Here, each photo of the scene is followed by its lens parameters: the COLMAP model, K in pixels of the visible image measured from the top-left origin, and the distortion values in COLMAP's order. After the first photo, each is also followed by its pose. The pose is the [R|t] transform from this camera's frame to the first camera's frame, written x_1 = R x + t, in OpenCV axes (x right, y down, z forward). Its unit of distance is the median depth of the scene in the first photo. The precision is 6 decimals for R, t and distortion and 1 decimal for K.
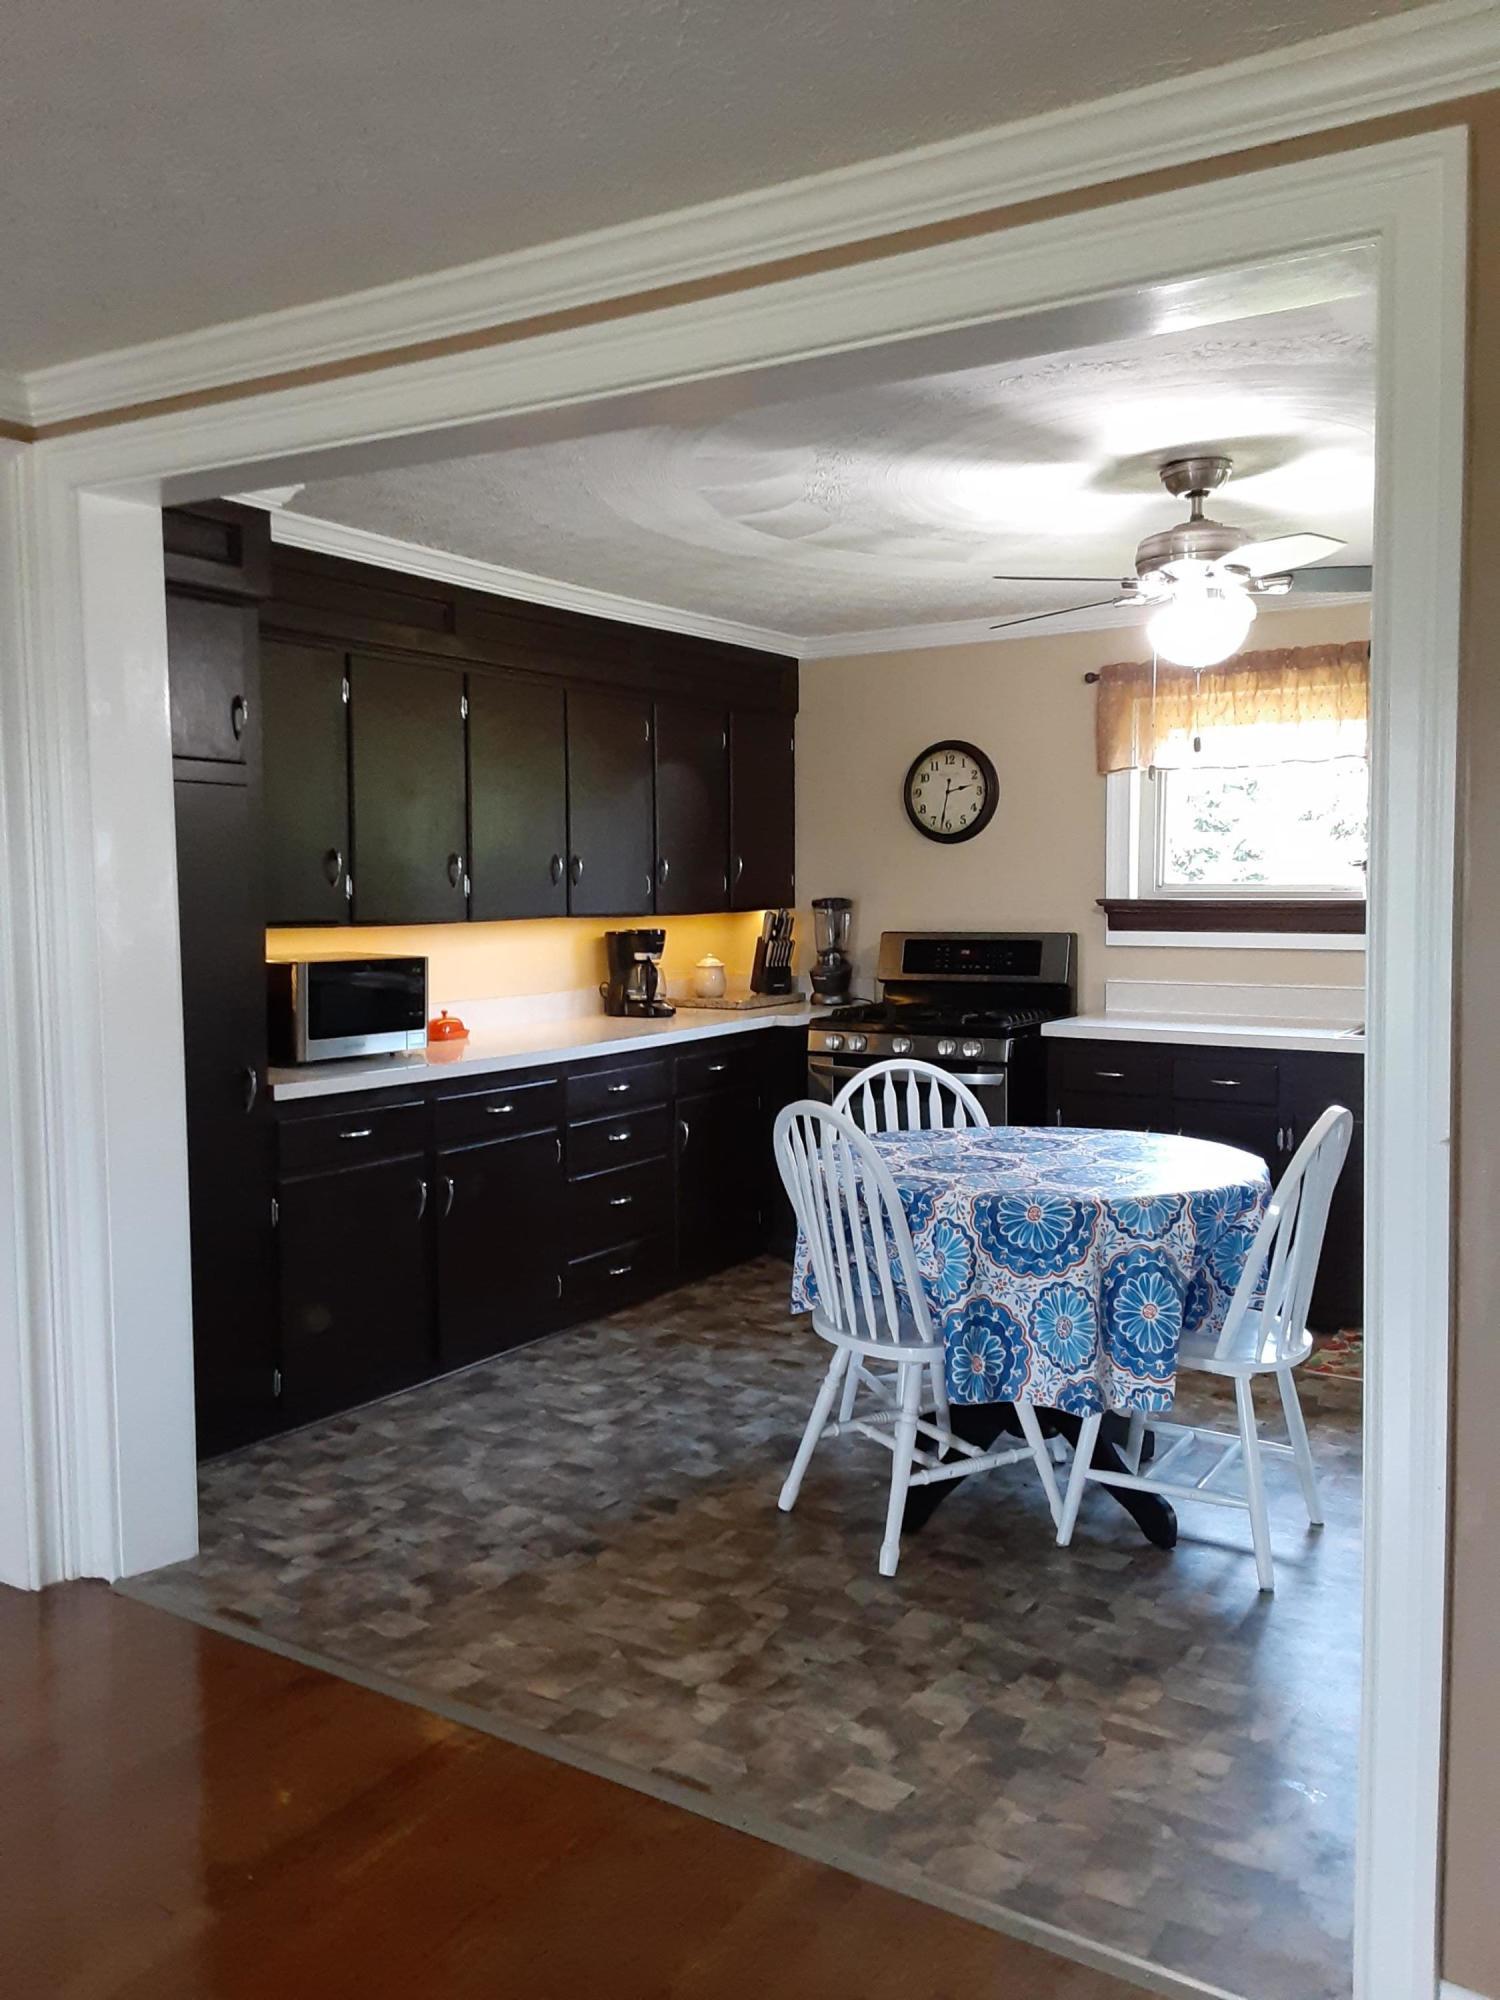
lens RADIAL K [[1589.2, 0, 781.9], [0, 1589.2, 915.9], [0, 0, 1]] dist [0.116252, -0.083017]
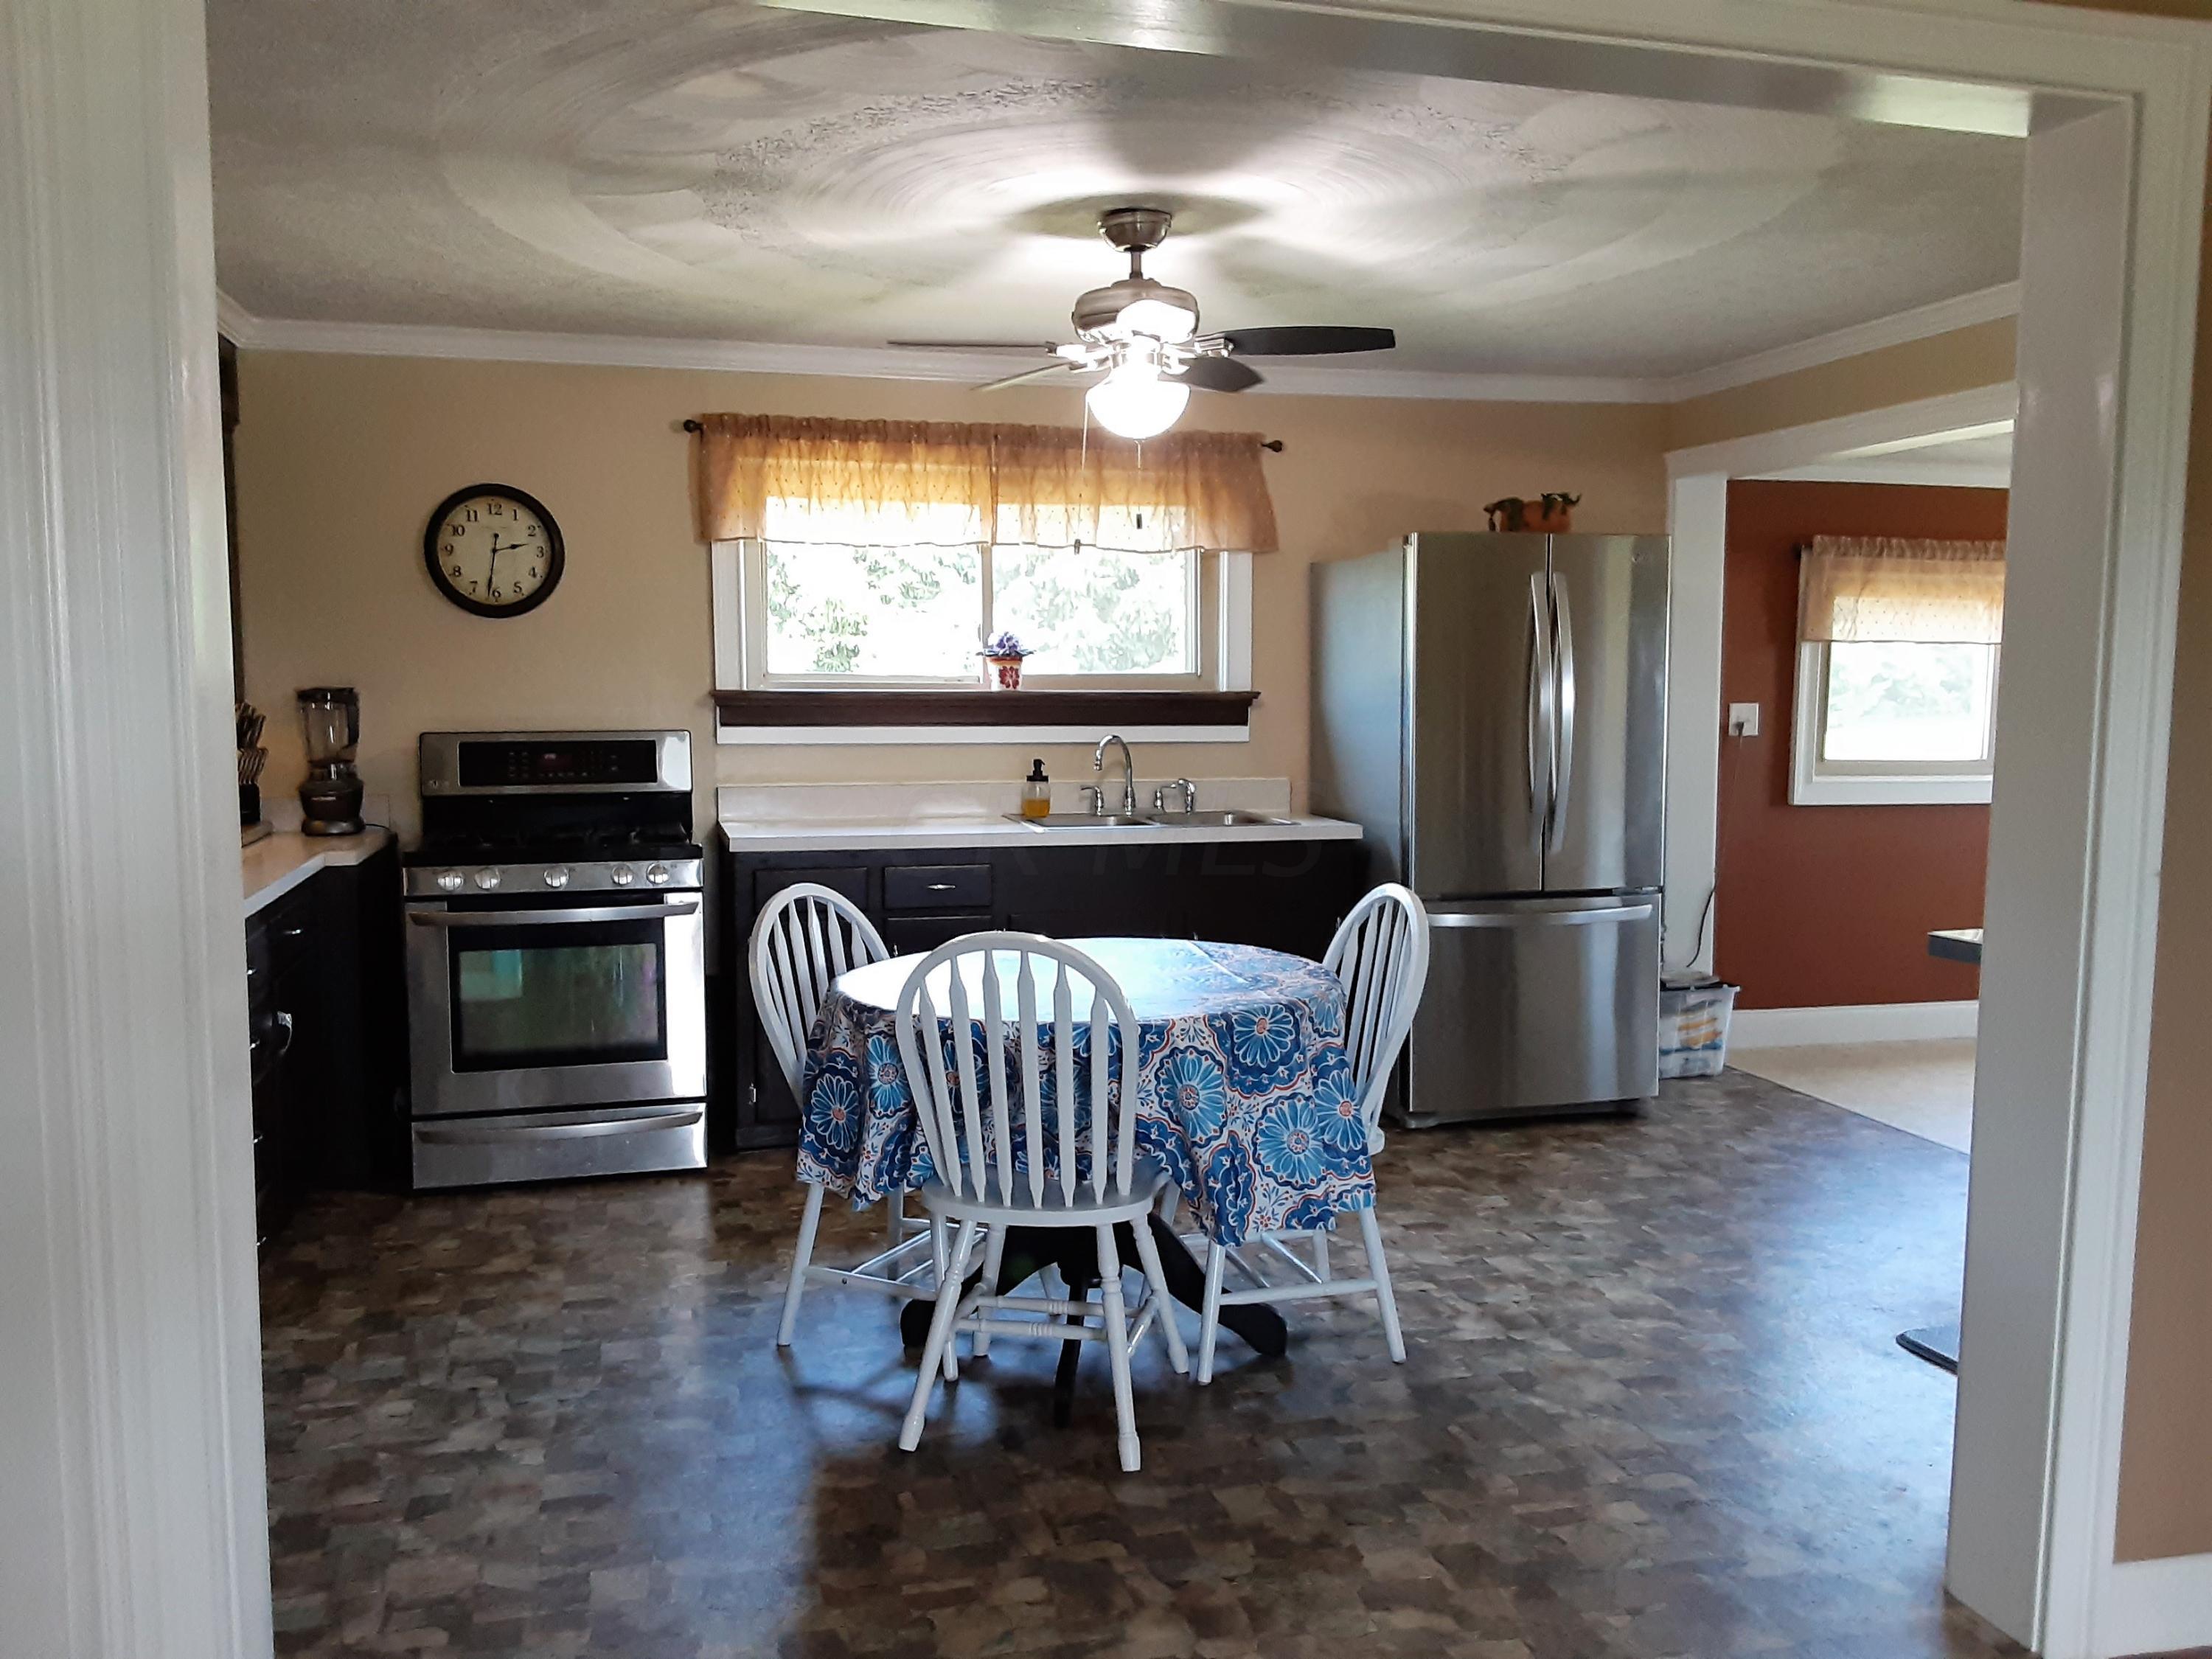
lens RADIAL K [[1757.6, 0, 1071.9], [0, 1757.6, 774.8], [0, 0, 1]] dist [0.116252, -0.083017]
pose [[0.692704, -0.033175, 0.720459, -0.518573], [0.010215, 0.999293, 0.036193, 0.003911], [-0.721150, -0.017712, 0.692552, 0.310019]]
